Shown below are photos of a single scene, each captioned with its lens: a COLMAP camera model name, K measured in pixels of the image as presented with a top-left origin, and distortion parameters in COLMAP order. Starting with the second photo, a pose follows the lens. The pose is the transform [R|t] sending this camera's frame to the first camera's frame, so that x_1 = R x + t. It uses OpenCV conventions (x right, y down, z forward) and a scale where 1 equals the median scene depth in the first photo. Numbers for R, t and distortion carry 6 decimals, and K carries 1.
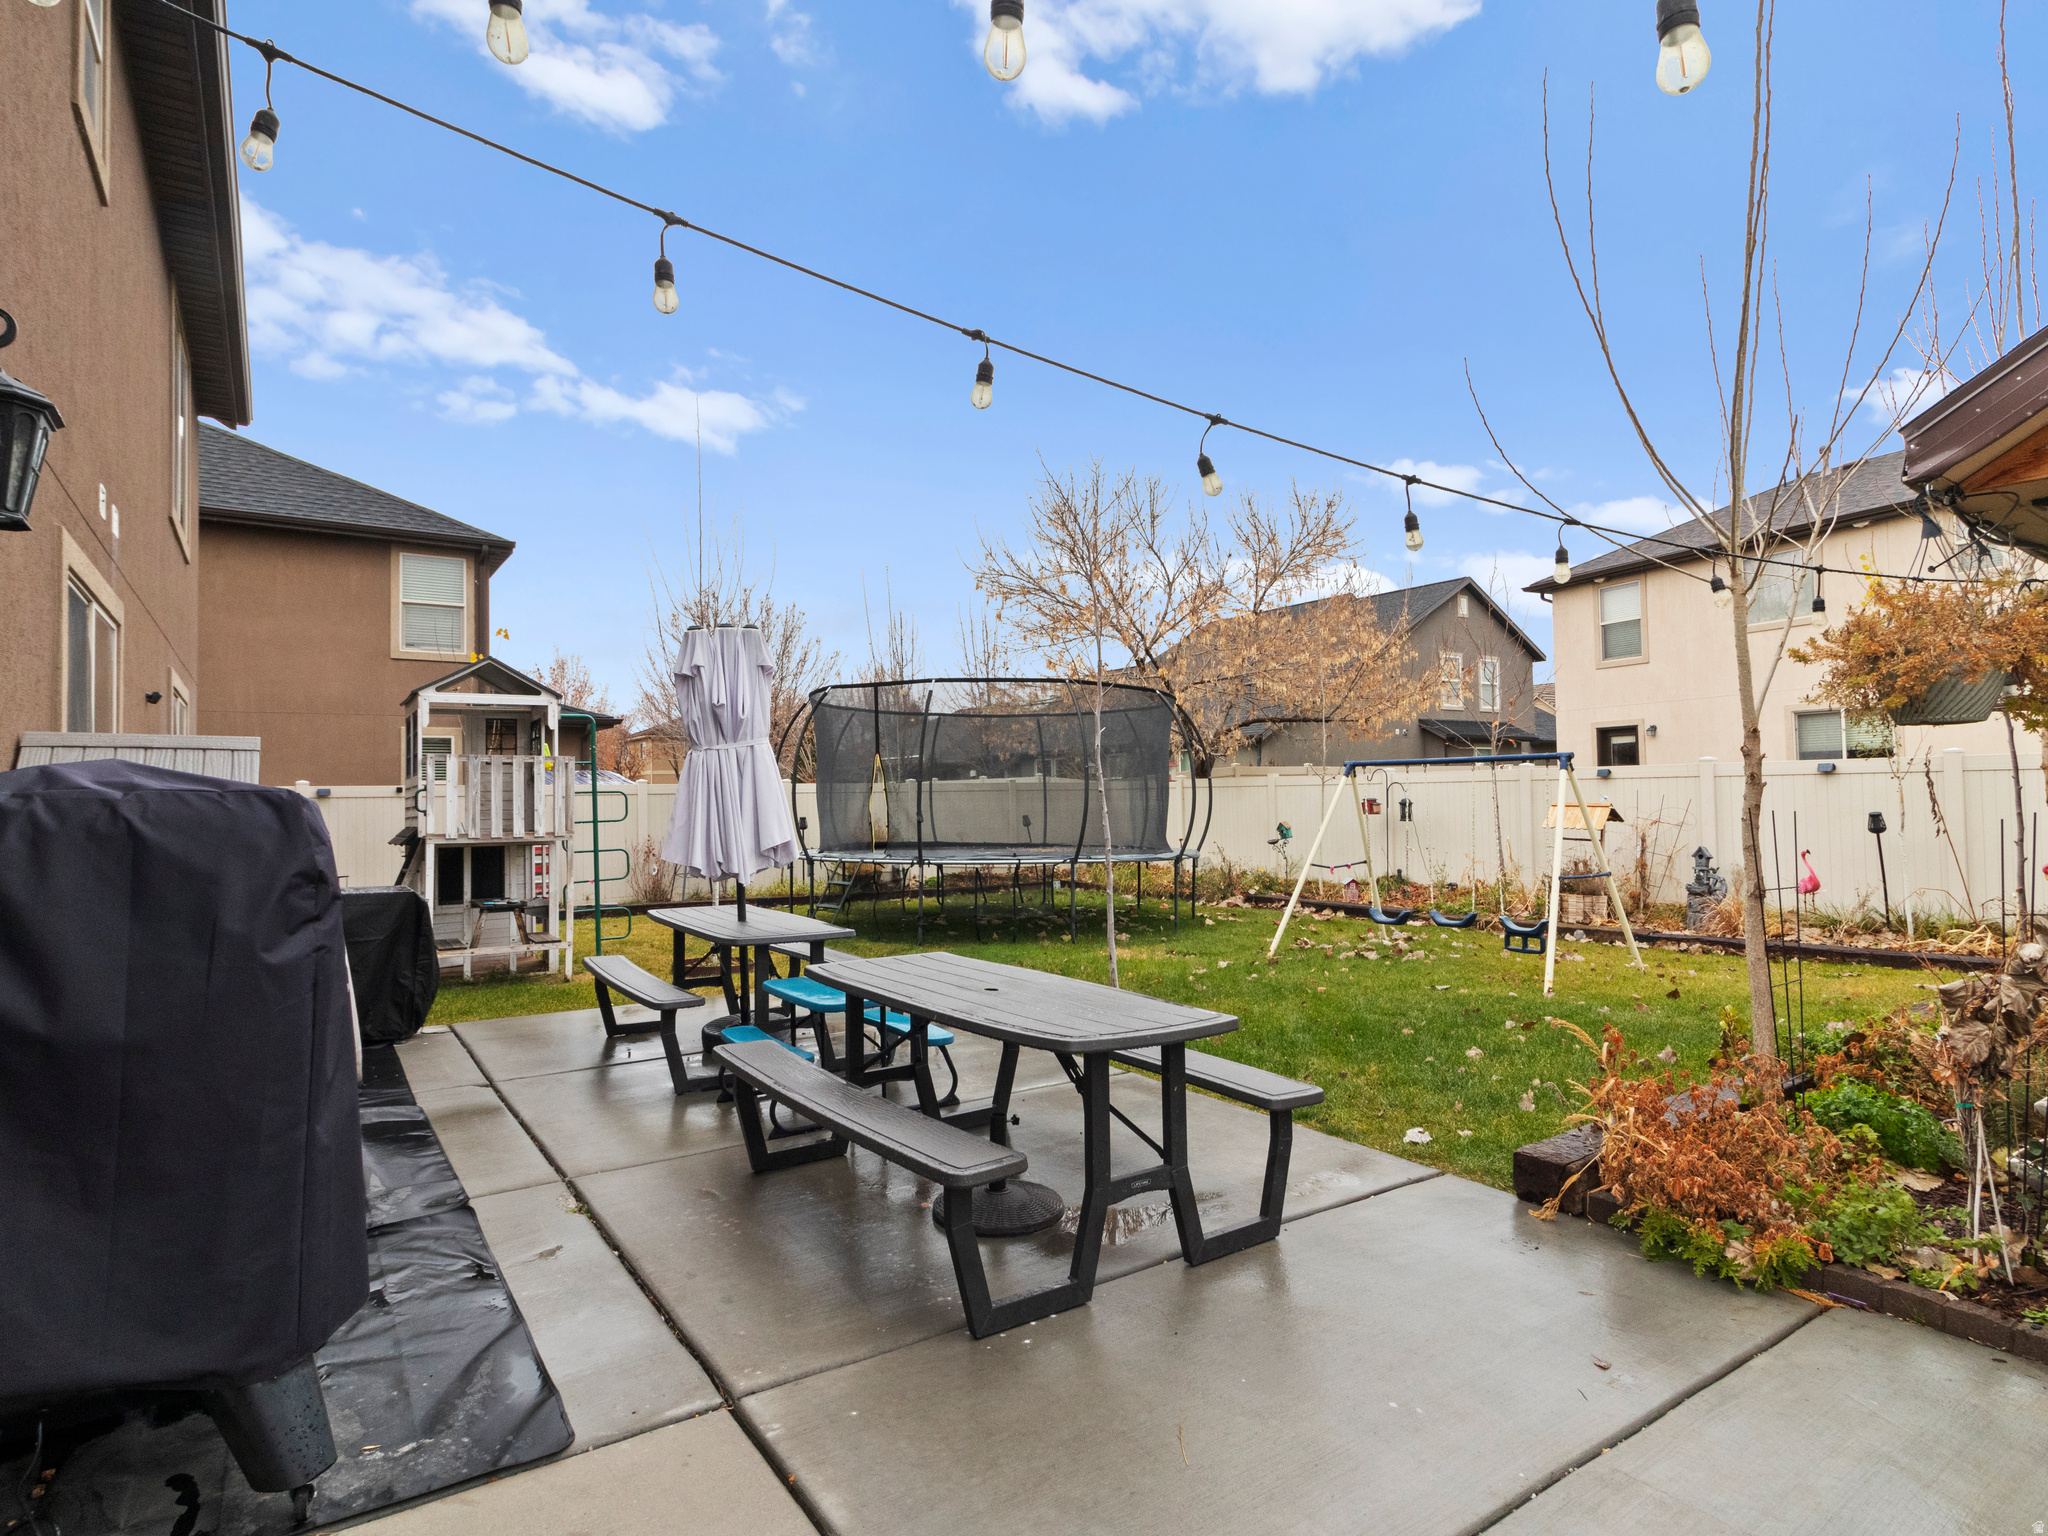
lens RADIAL K [[1088.5, 0, 1013.4], [0, 1088.5, 760.4], [0, 0, 1]] dist [0.001571, -0.008850]
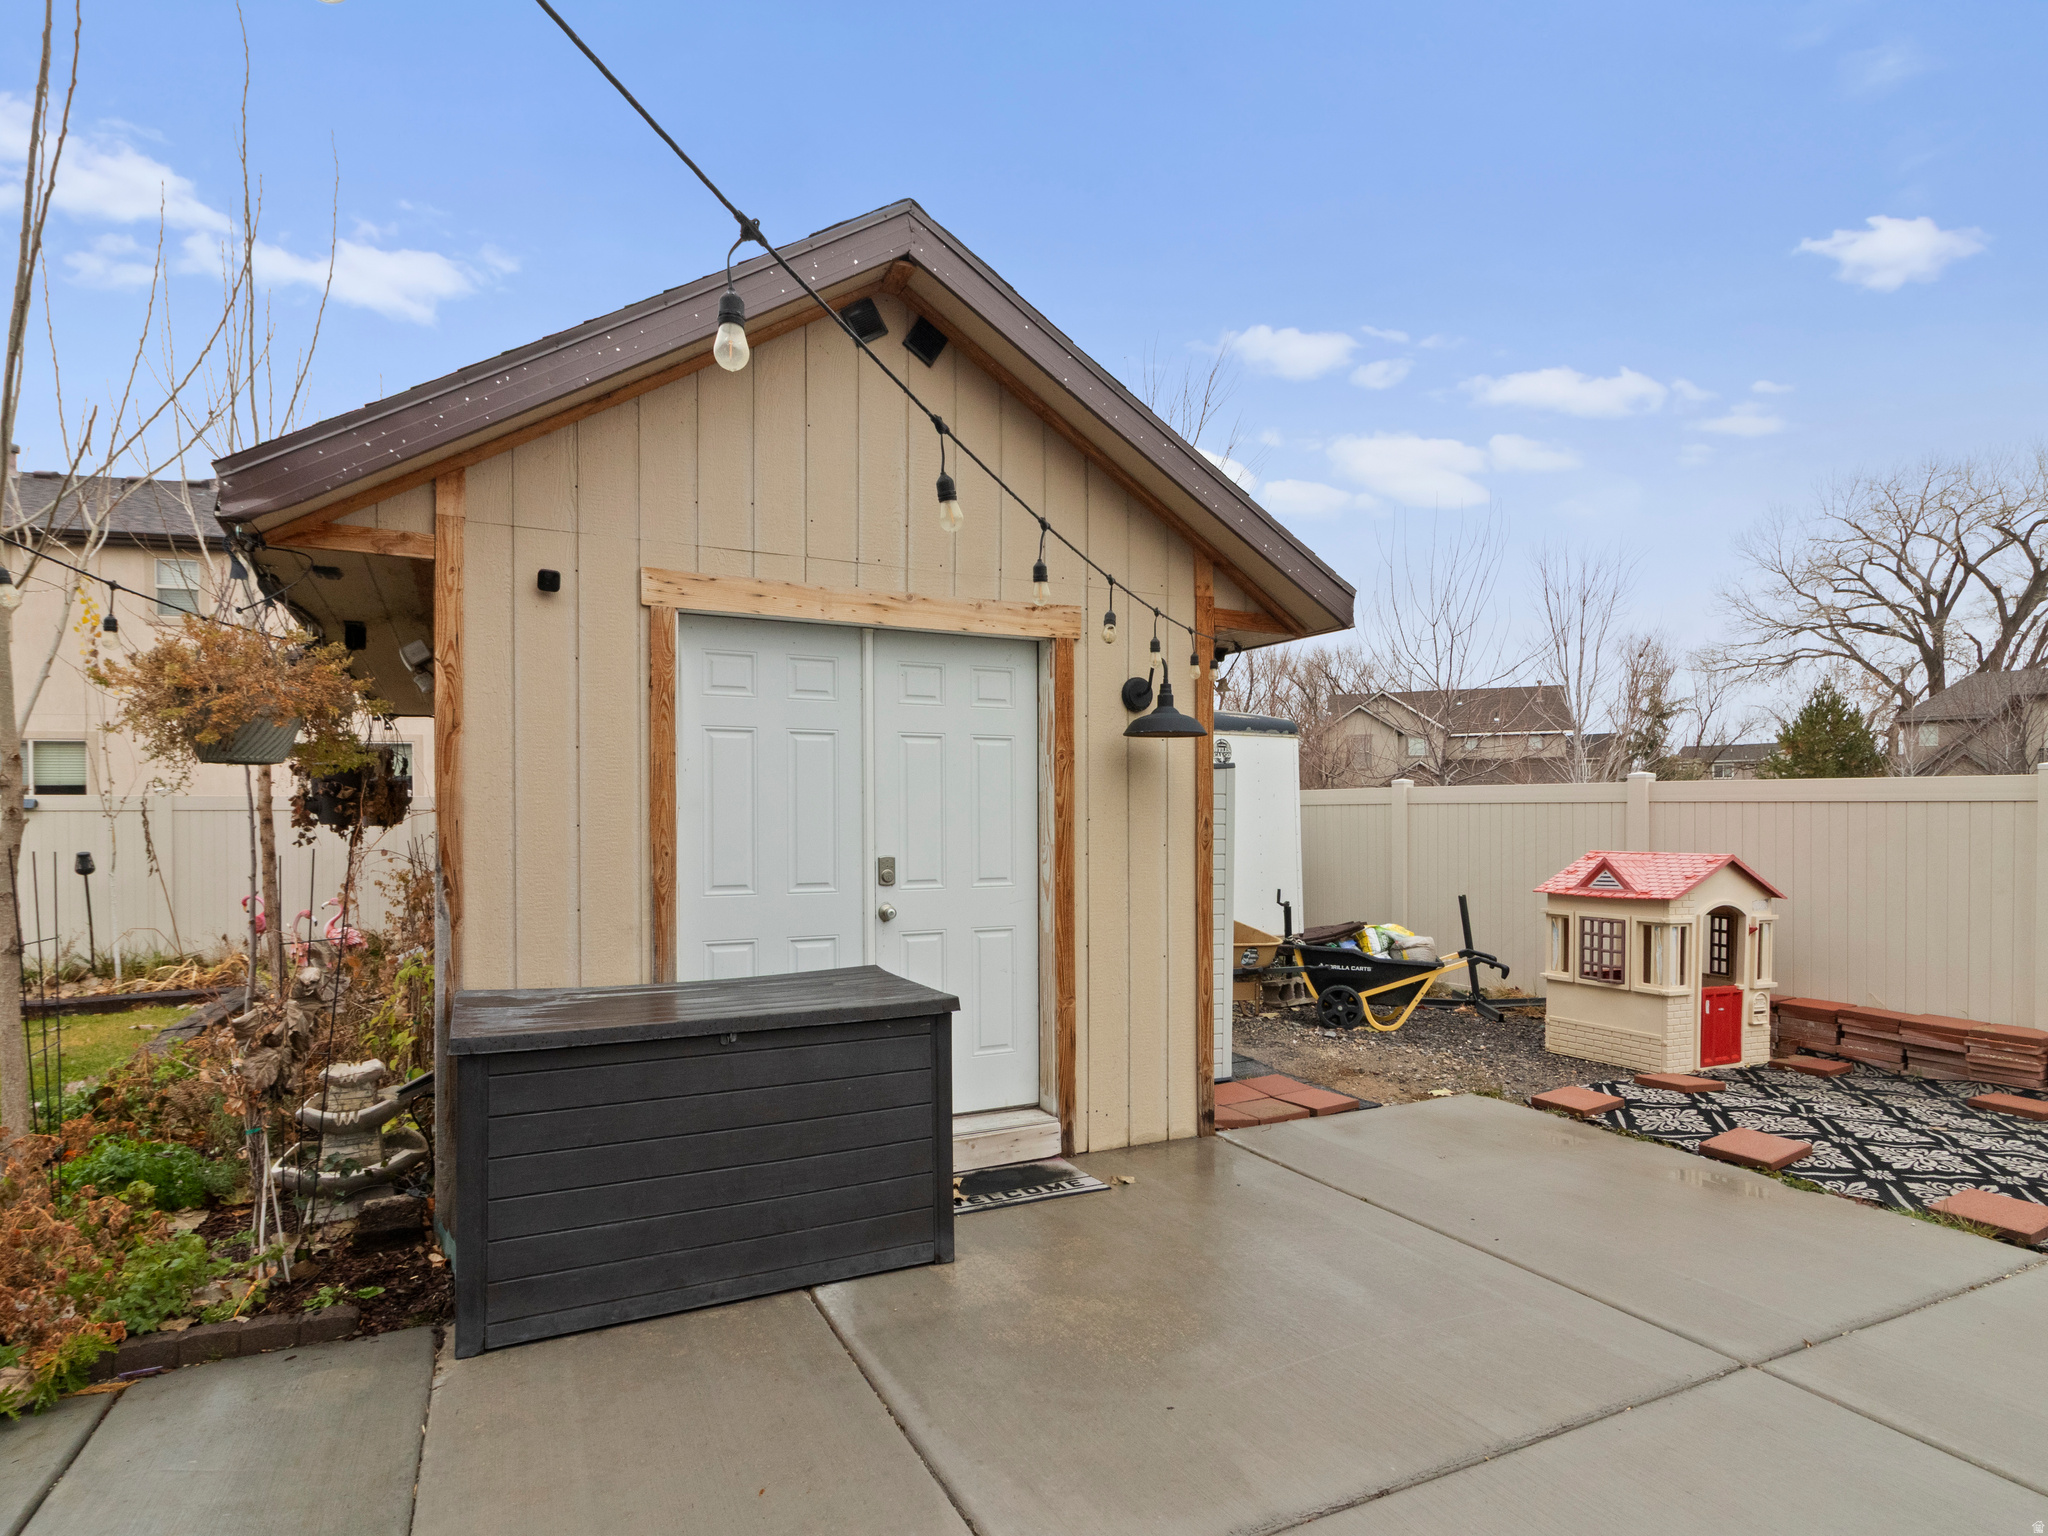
lens RADIAL K [[1089.9, 0, 1022.0], [0, 1089.9, 824.4], [0, 0, 1]] dist [-0.000293, -0.001328]
pose [[0.145722, 0.006878, 0.989302, -0.052326], [-0.028752, 0.999583, -0.002715, 0.005342], [-0.988908, -0.028049, 0.145859, 0.120916]]
